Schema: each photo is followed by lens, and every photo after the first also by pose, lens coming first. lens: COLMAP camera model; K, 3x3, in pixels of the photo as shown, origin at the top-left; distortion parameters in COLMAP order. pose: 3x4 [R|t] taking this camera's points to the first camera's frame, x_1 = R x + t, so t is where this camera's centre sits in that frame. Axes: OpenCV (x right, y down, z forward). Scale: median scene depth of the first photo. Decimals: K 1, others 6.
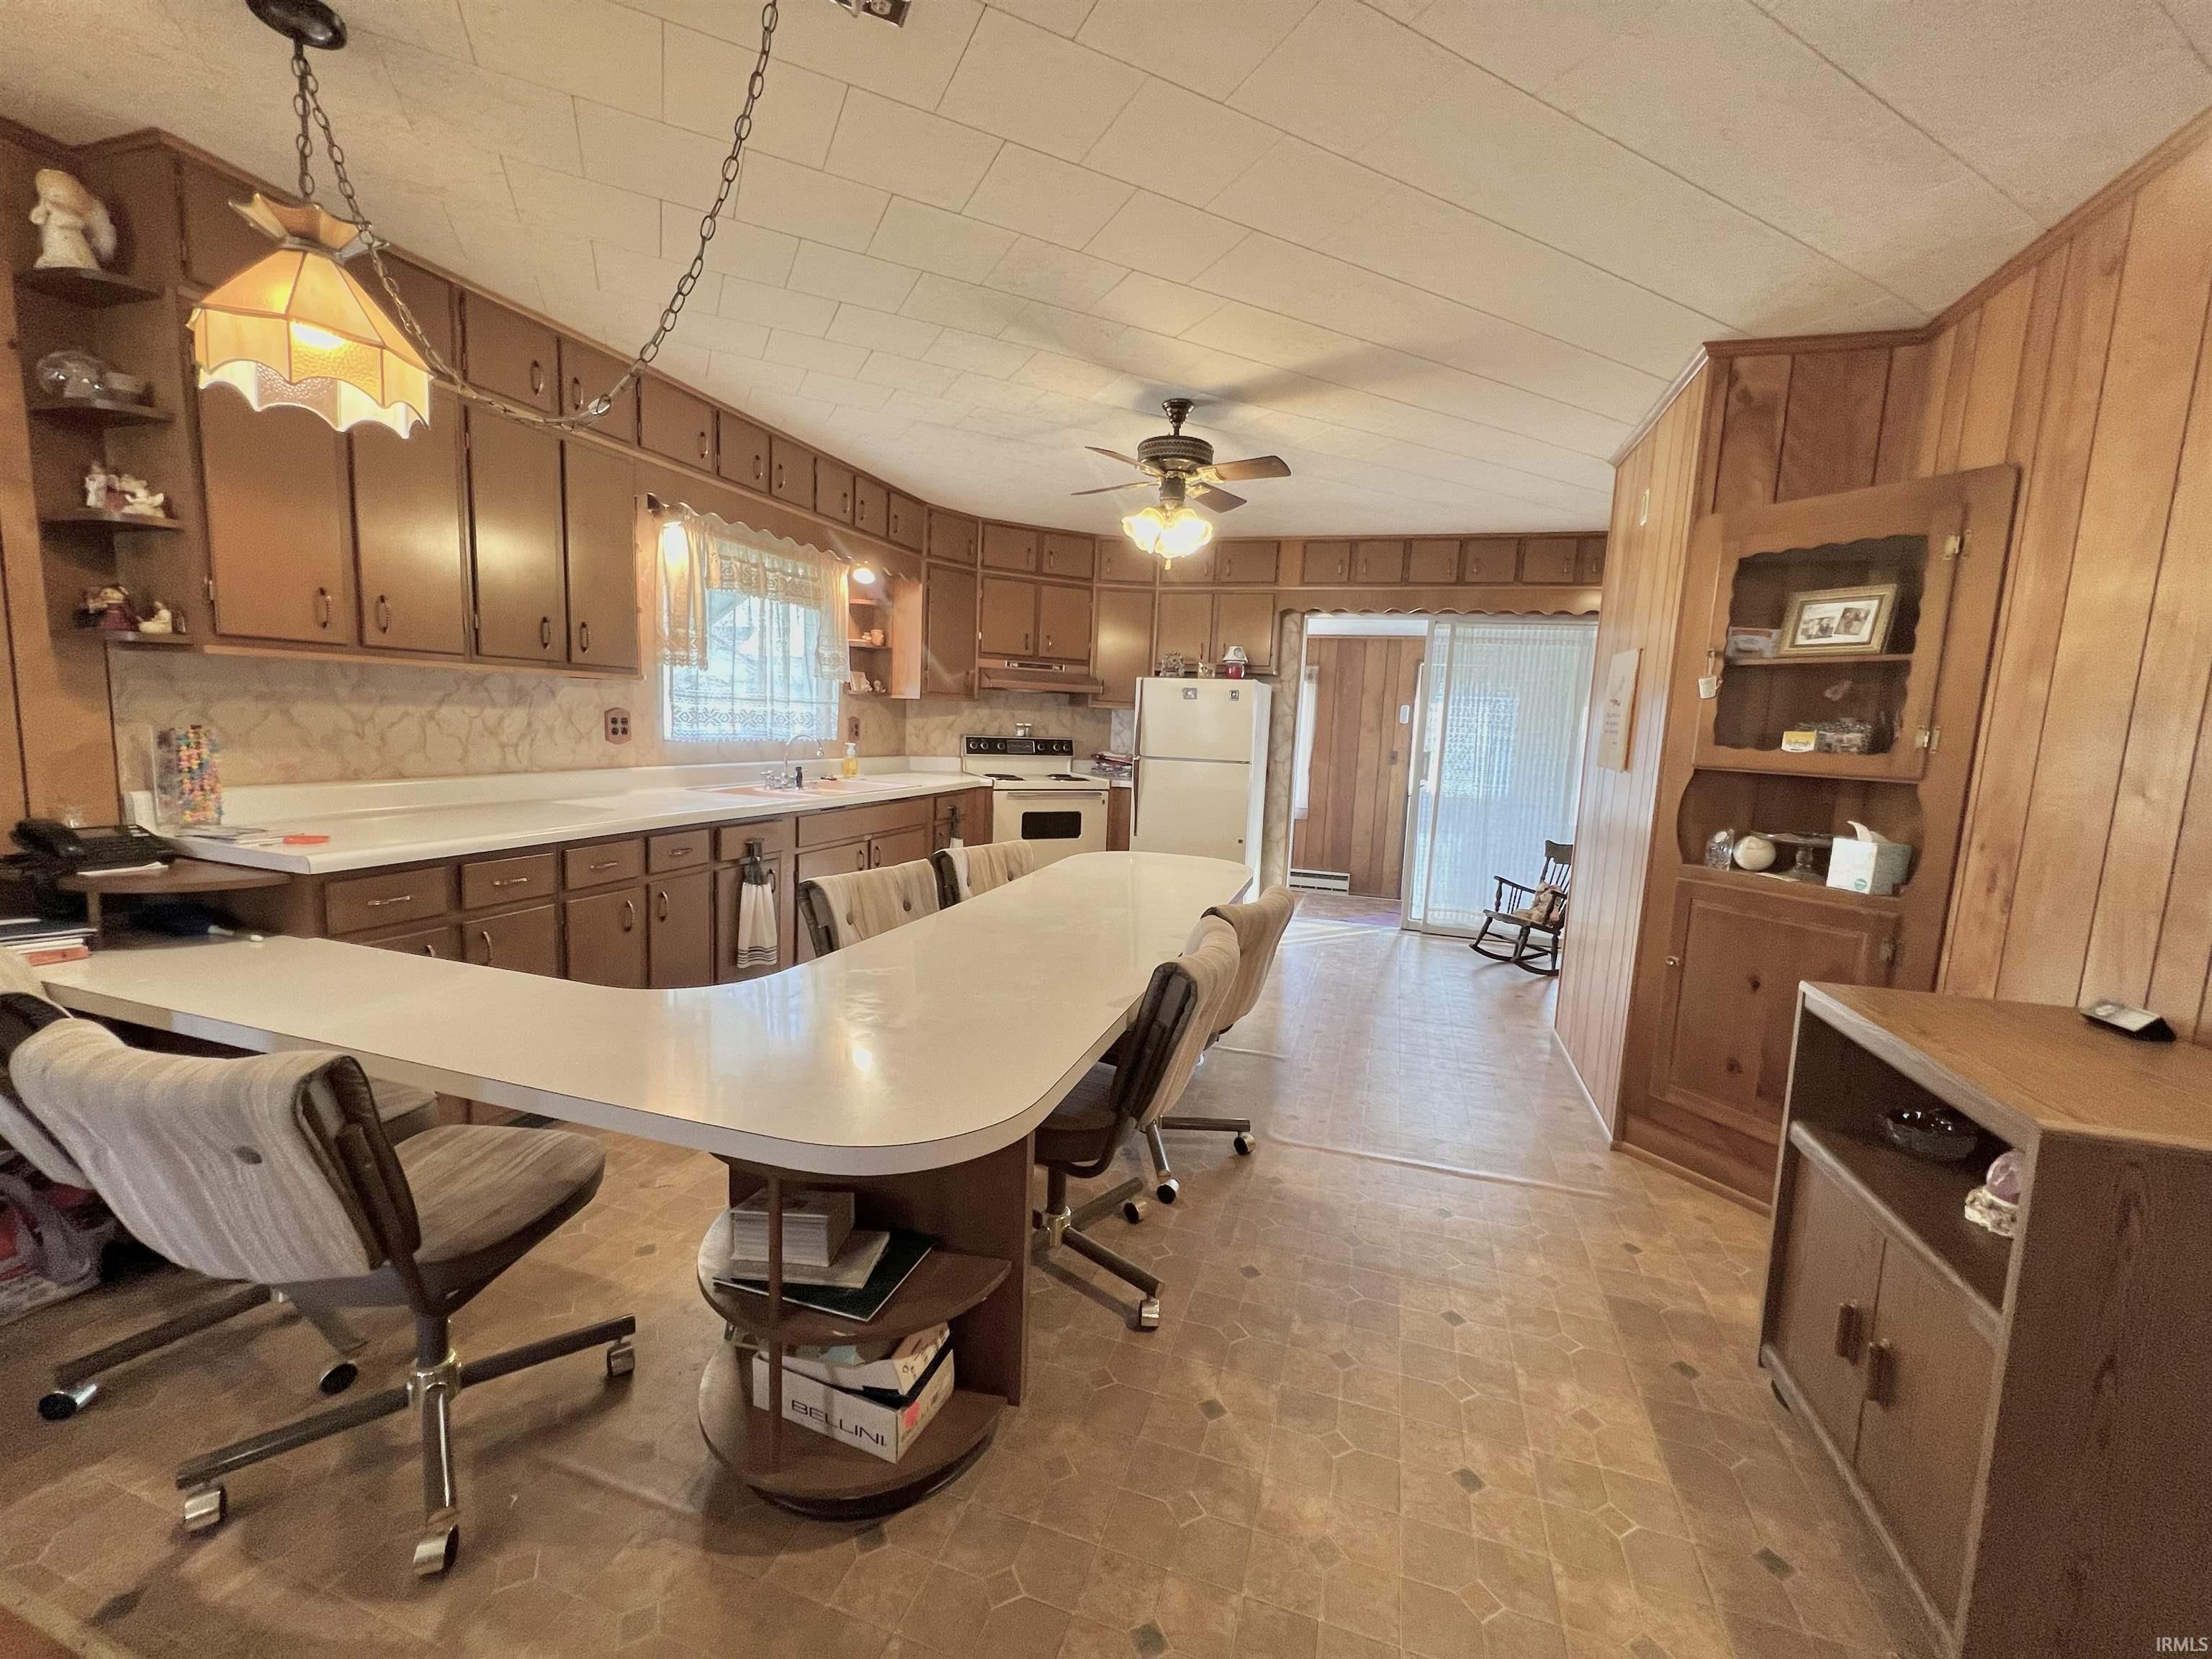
lens RADIAL K [[881.4, 0, 1106.0], [0, 881.4, 829.5], [0, 0, 1]] dist [0.000222, -0.000440]
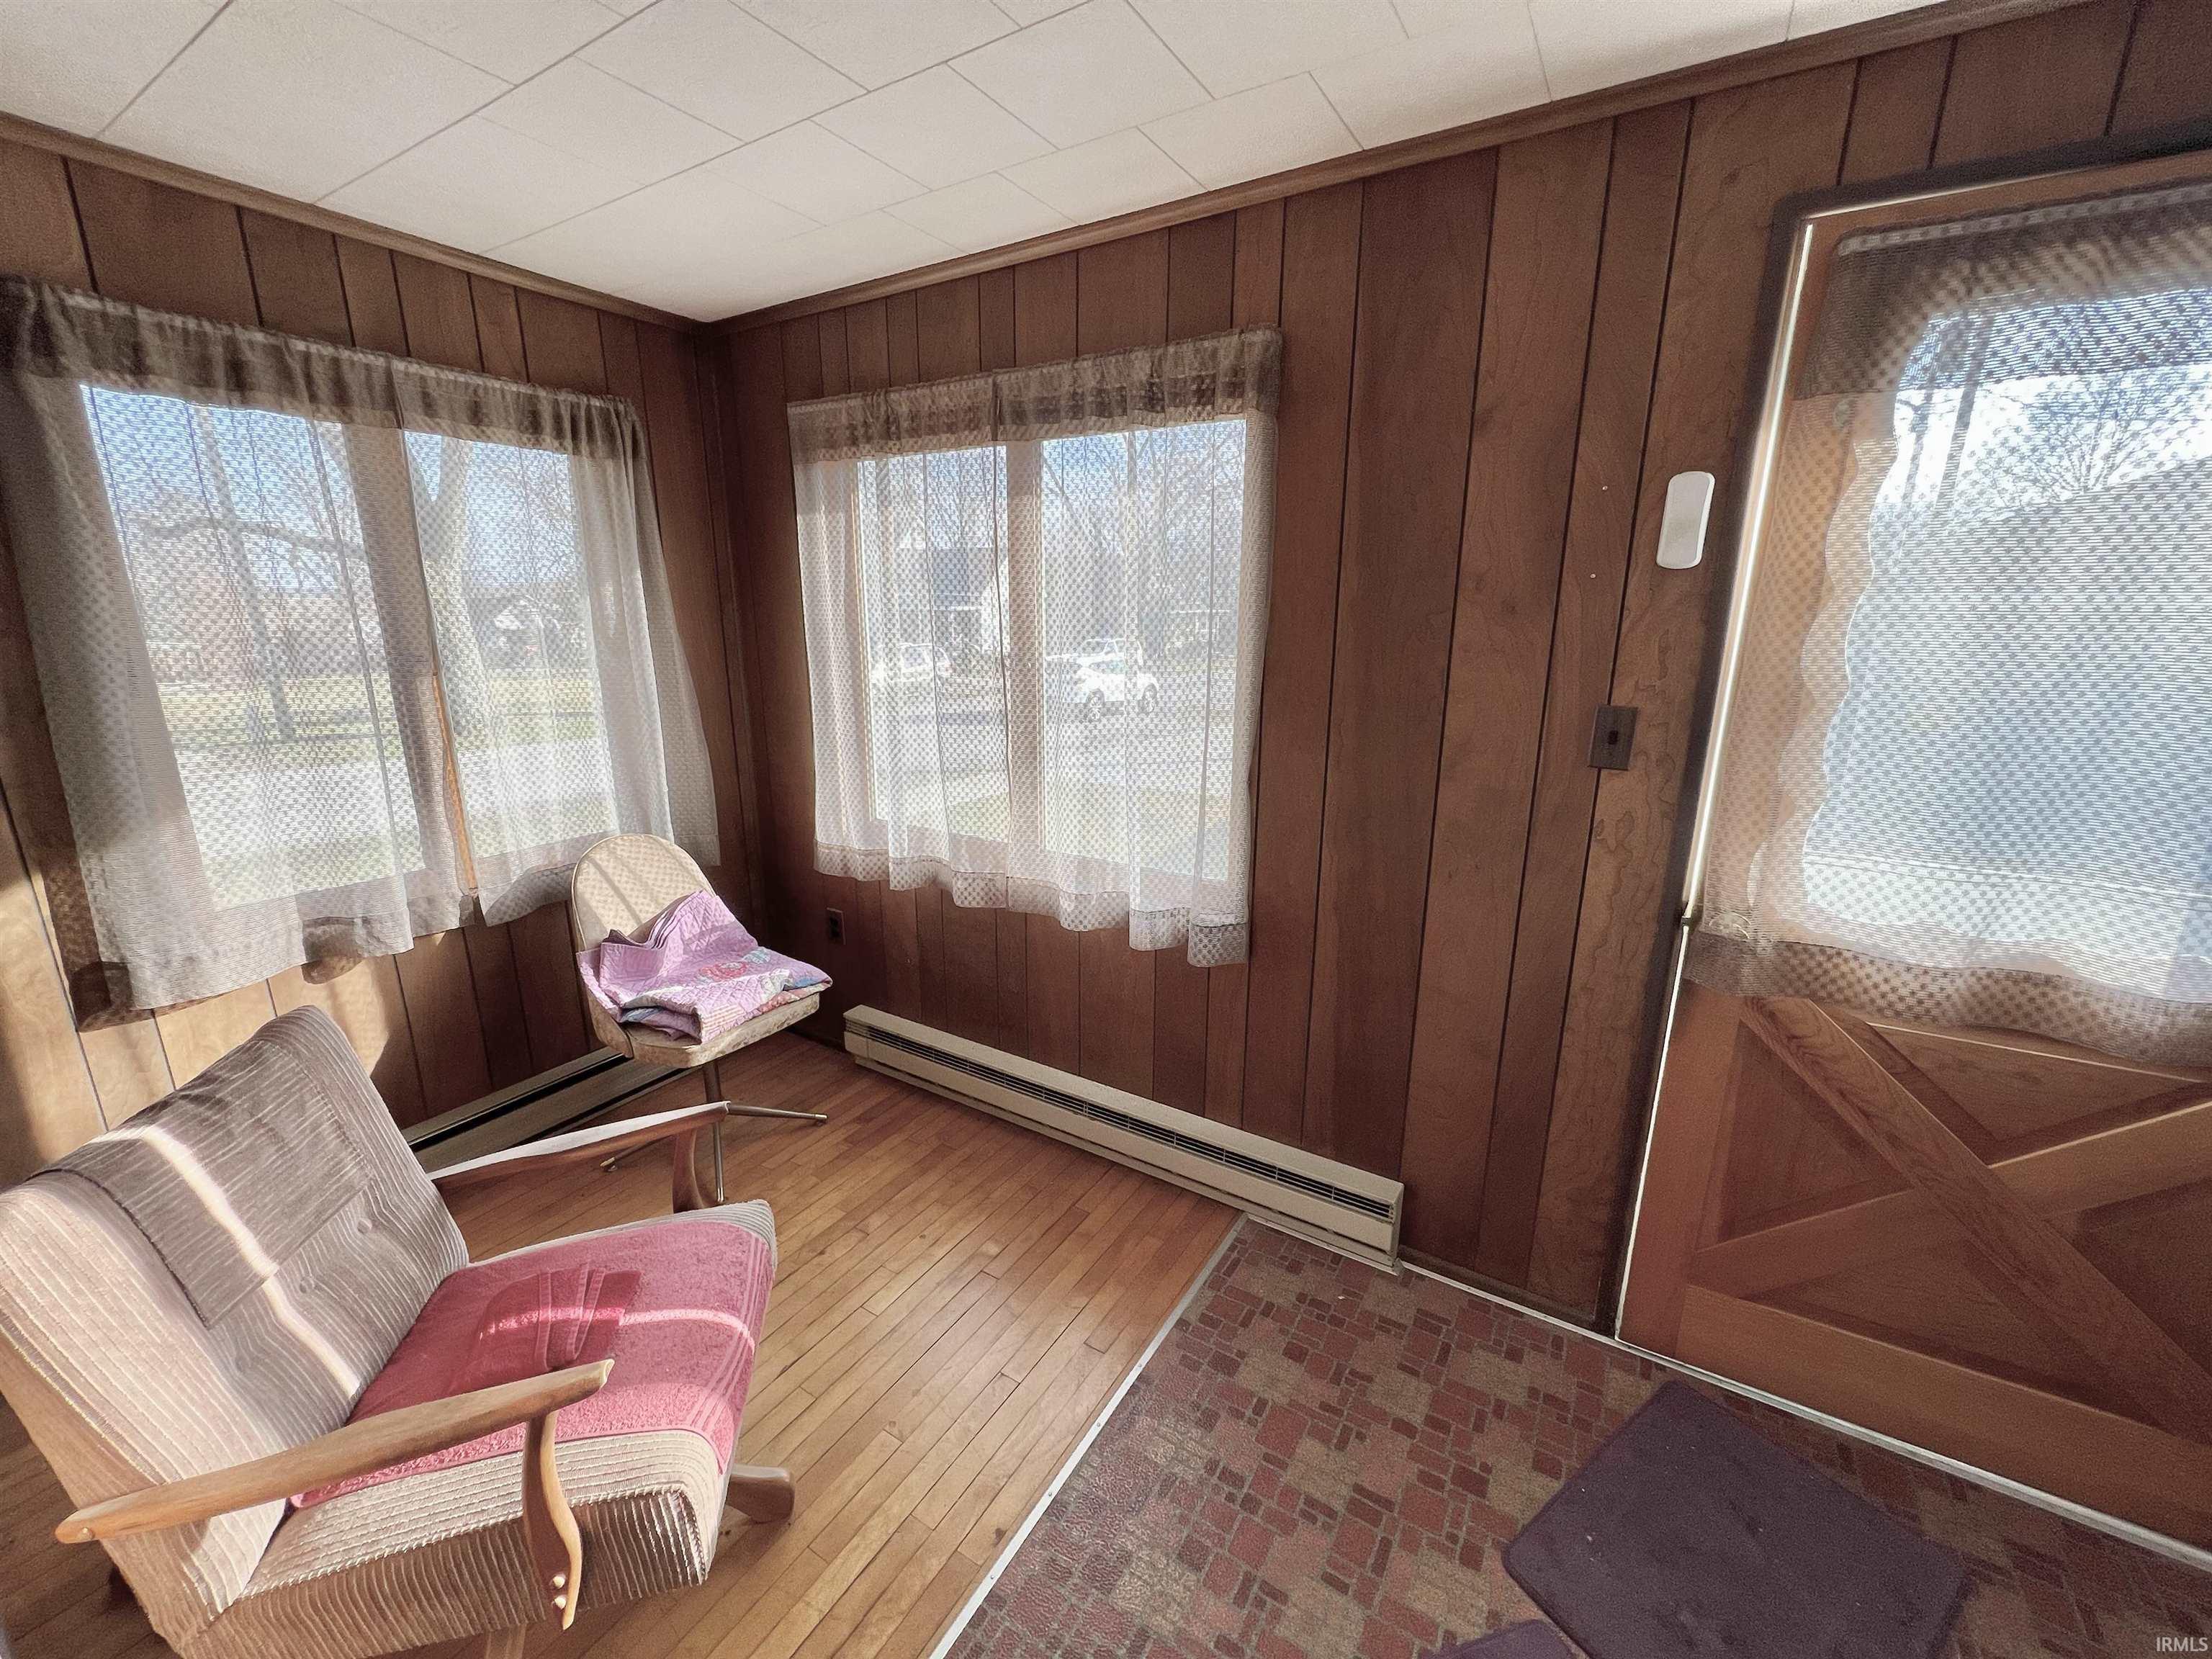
lens RADIAL K [[881.4, 0, 1106.0], [0, 881.4, 829.5], [0, 0, 1]] dist [0.000222, -0.000440]
pose [[0.968994, 0.020546, -0.246229, 0.840147], [0.008492, 0.993179, 0.116291, -0.273992], [0.246939, -0.114776, 0.962210, 2.461566]]
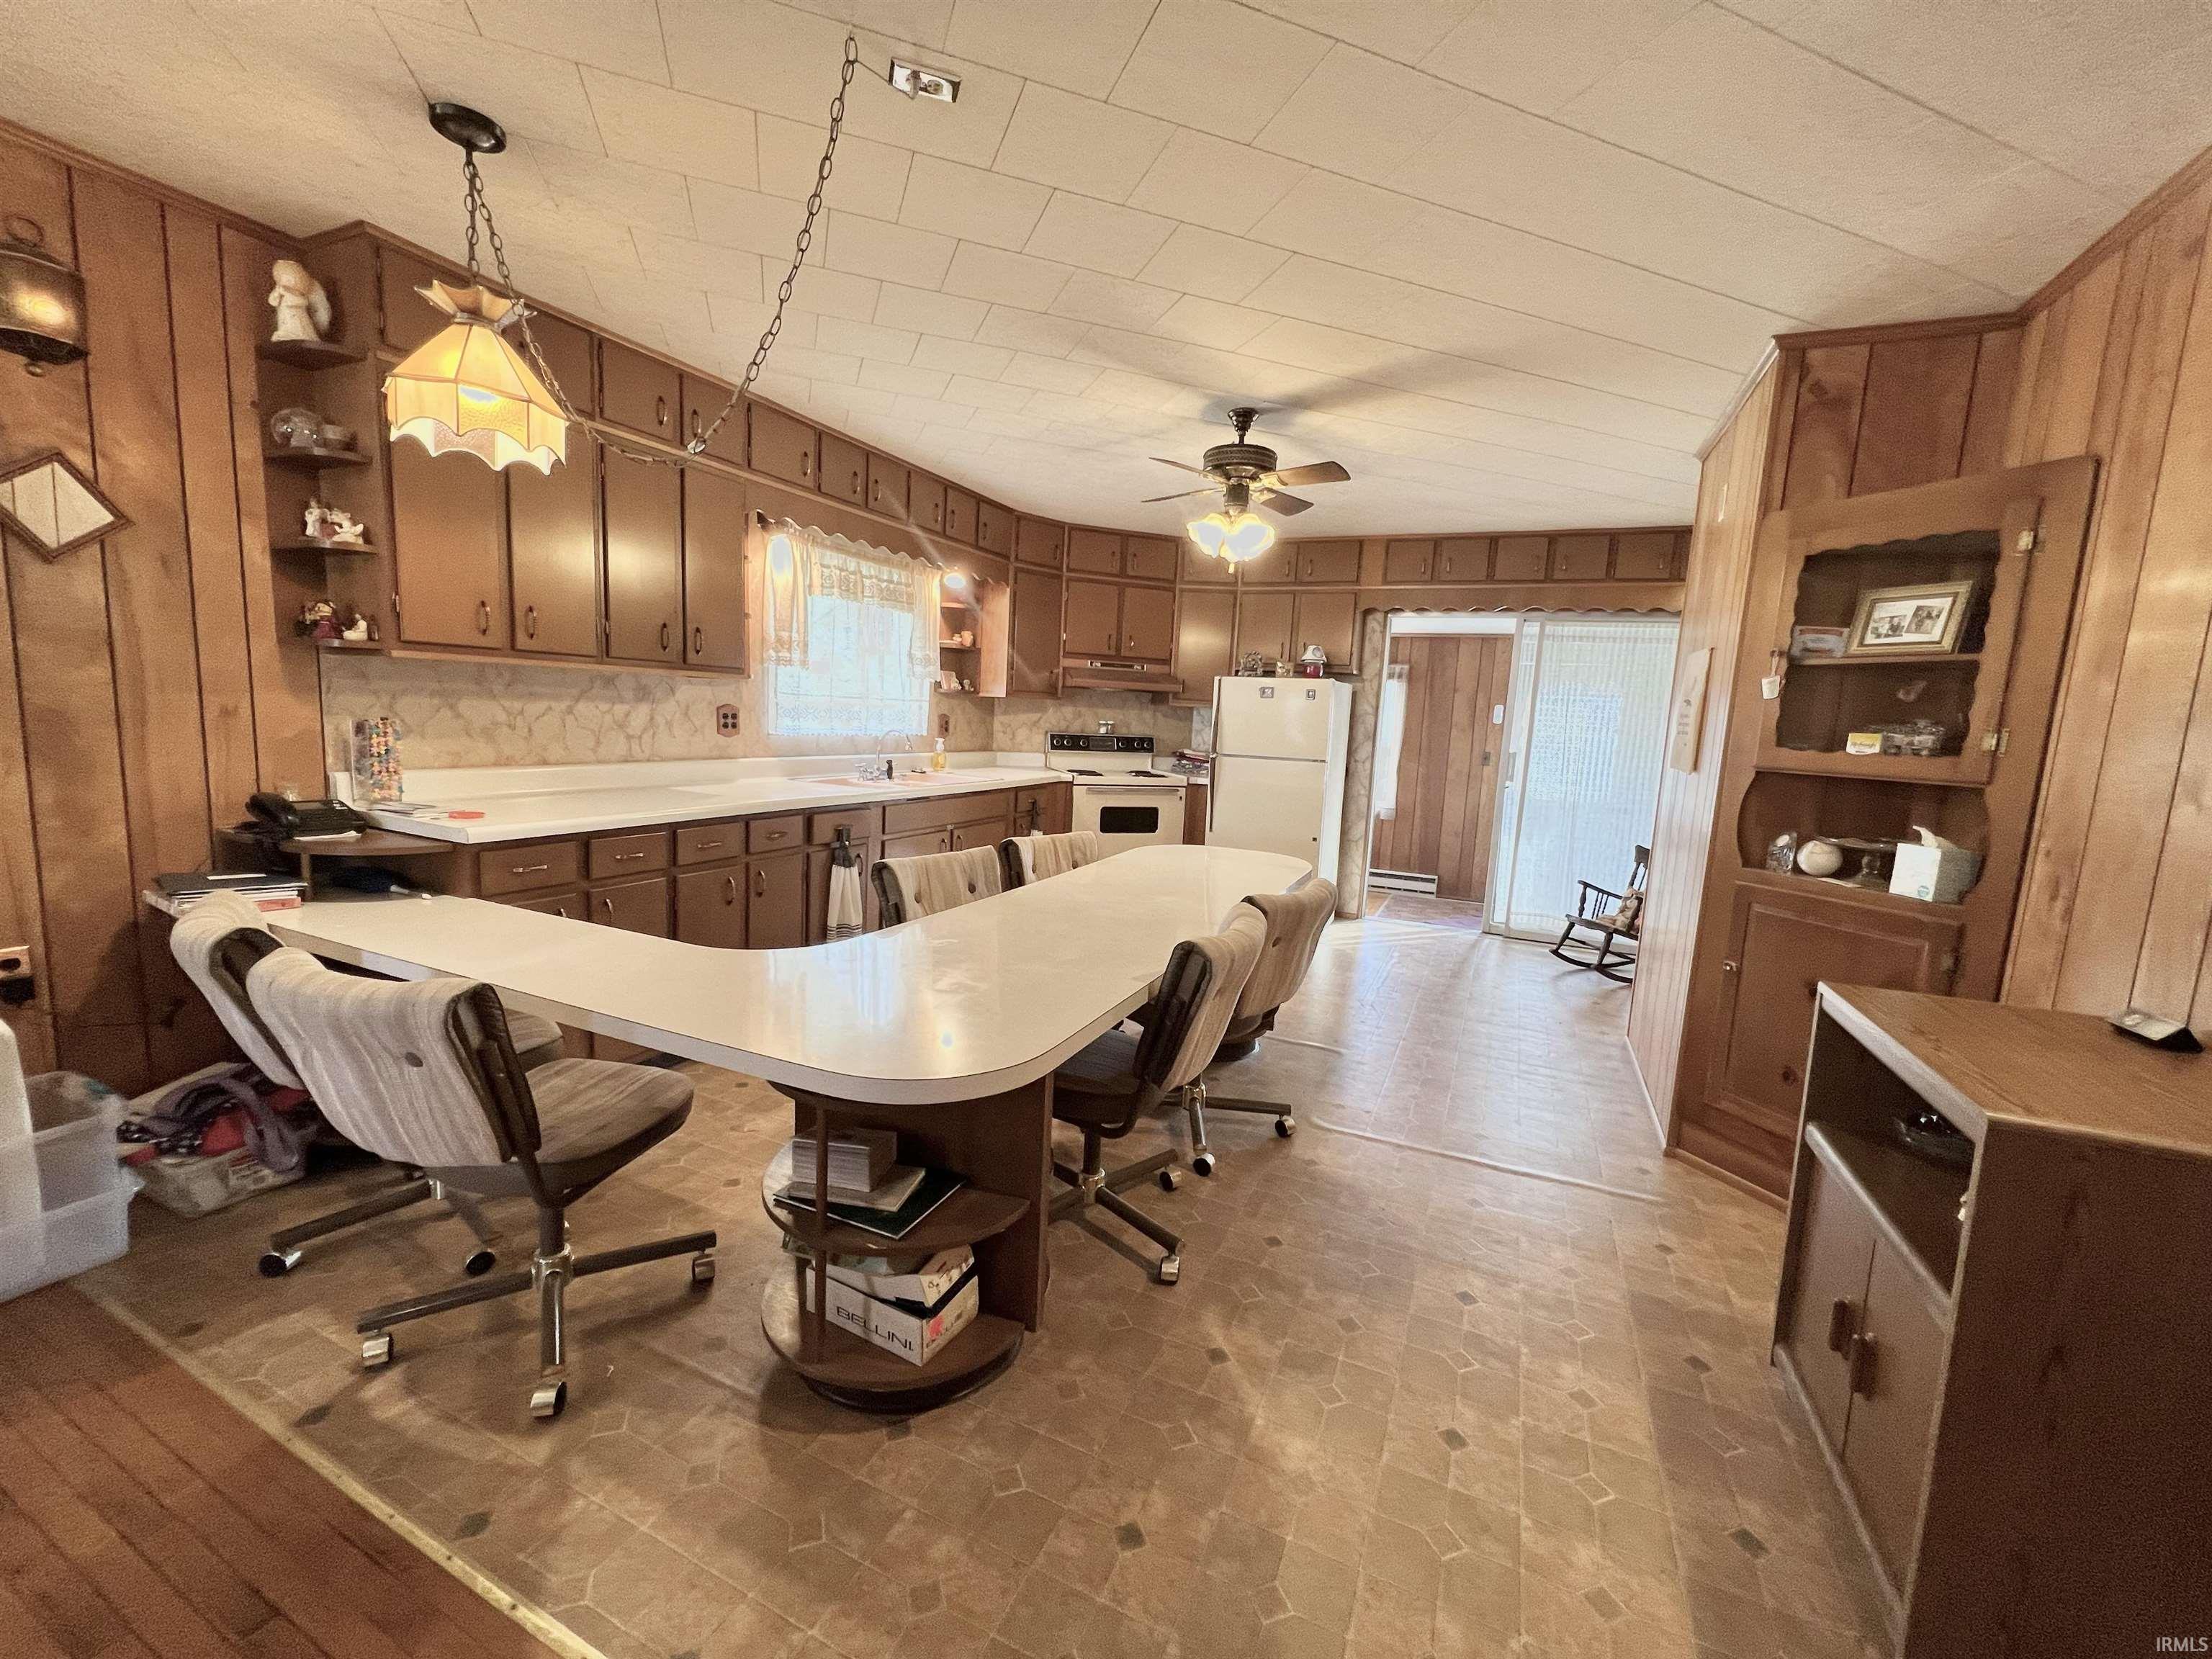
lens RADIAL K [[881.4, 0, 1106.0], [0, 881.4, 829.5], [0, 0, 1]] dist [0.000222, -0.000440]
pose [[0.993035, 0.020369, -0.116049, 0.073139], [-0.020166, 0.999792, 0.002923, 0.009364], [0.116084, -0.000563, 0.993239, -0.066039]]
